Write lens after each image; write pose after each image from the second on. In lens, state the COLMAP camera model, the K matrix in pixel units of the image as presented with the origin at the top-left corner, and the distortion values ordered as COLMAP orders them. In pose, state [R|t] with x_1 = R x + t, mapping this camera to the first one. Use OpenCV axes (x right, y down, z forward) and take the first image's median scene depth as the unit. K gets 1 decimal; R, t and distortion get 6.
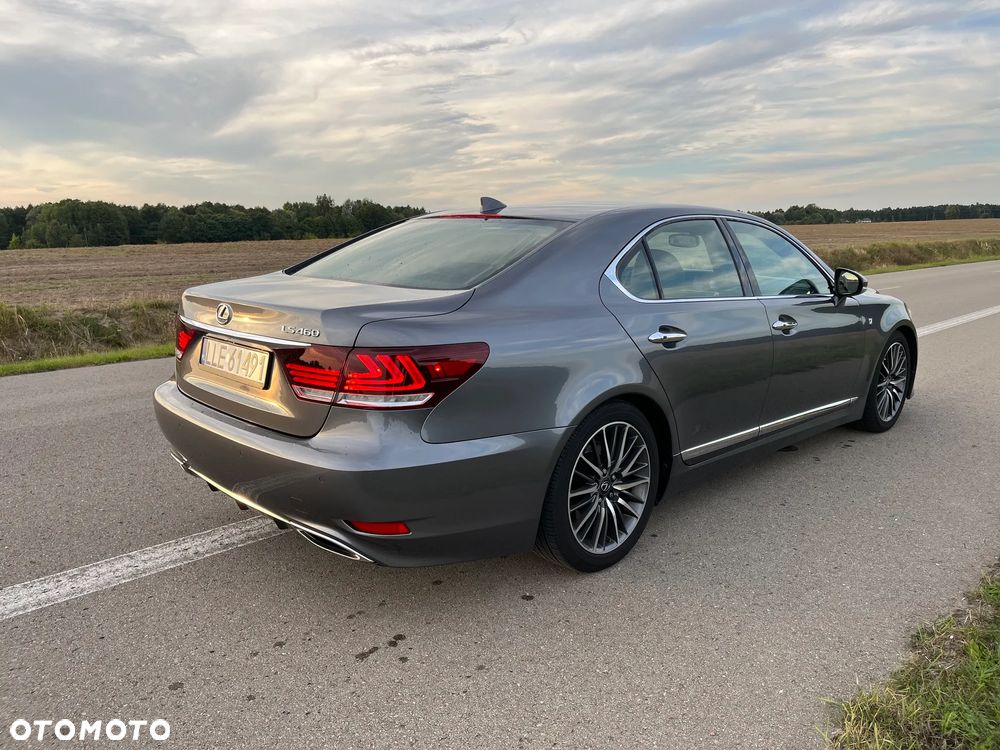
lens RADIAL K [[763.7, 0, 501.5], [0, 763.7, 370.7], [0, 0, 1]] dist [0.067874, -0.094928]
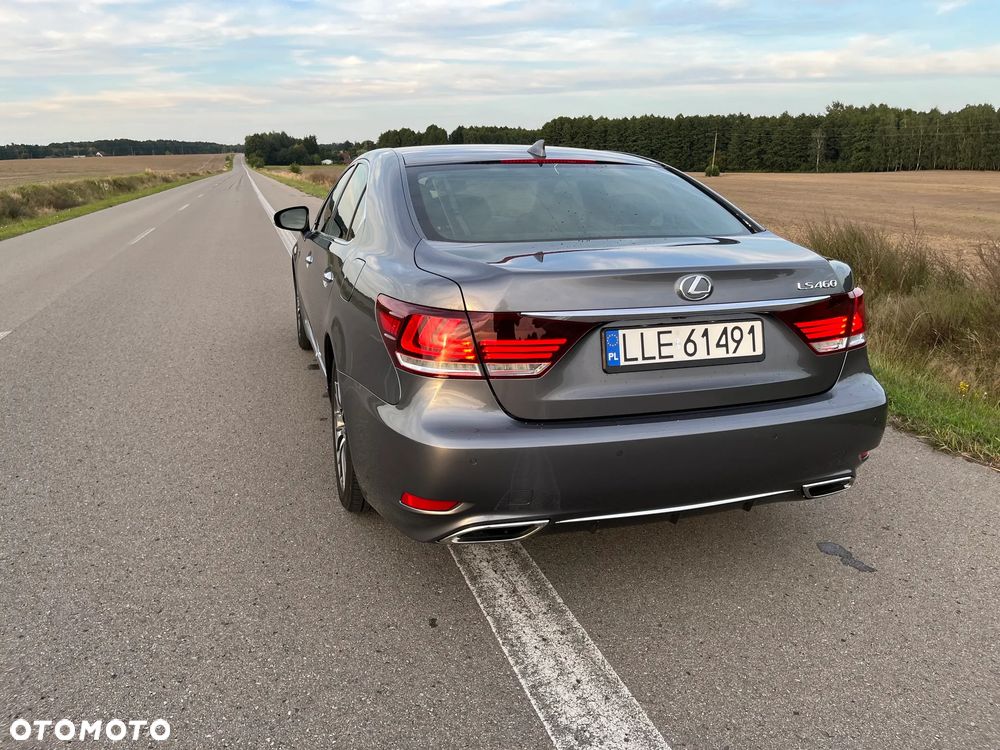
lens RADIAL K [[763.7, 0, 501.5], [0, 763.7, 370.7], [0, 0, 1]] dist [0.067874, -0.094928]
pose [[0.453812, -0.231577, 0.860480, -1.180921], [0.168336, 0.970534, 0.172416, -0.163305], [-0.875053, 0.066605, 0.479423, 0.823127]]
